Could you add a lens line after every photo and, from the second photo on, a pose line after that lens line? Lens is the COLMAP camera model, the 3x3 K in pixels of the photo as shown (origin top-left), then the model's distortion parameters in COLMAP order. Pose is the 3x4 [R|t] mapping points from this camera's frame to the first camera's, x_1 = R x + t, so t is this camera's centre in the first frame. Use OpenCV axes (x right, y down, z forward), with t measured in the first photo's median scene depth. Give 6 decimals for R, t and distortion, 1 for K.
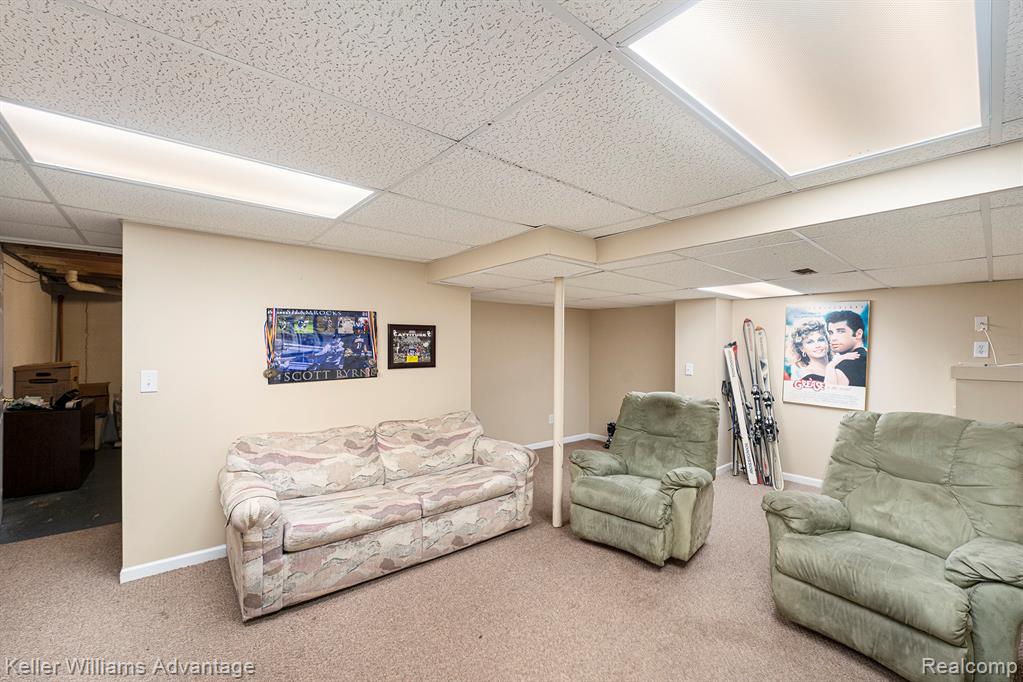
lens RADIAL K [[414.9, 0, 508.5], [0, 414.9, 344.5], [0, 0, 1]] dist [-0.017540, -0.000174]
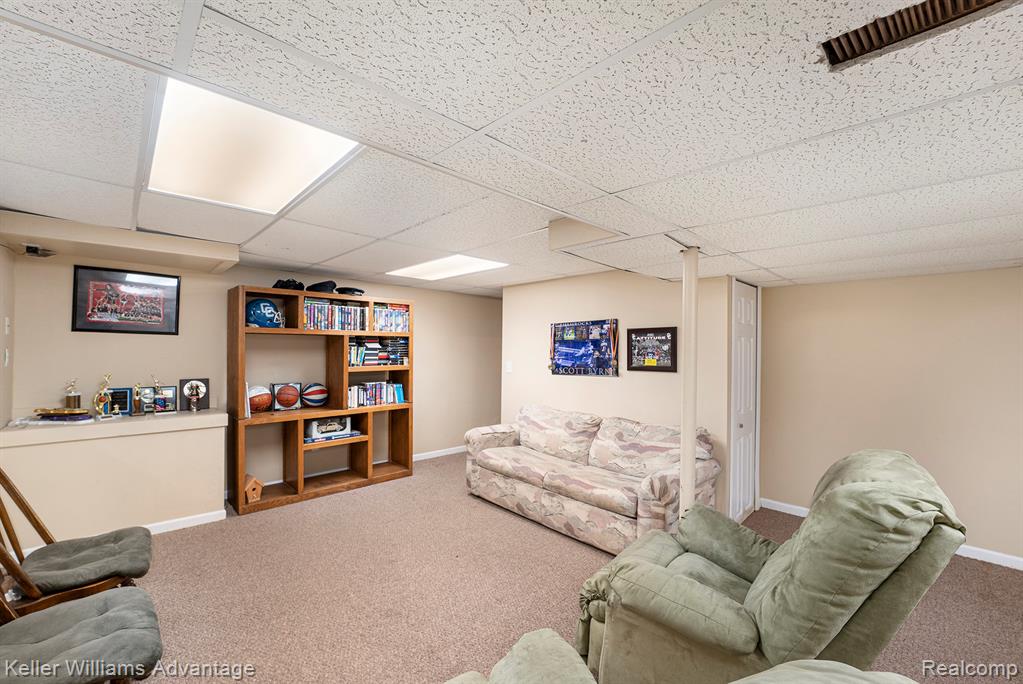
lens RADIAL K [[414.9, 0, 508.4], [0, 414.9, 345.1], [0, 0, 1]] dist [-0.017540, -0.000174]
pose [[0.070489, -0.016348, -0.997379, 0.829012], [-0.008036, 0.999824, -0.016956, 0.015275], [0.997480, 0.009210, 0.070345, 0.661691]]
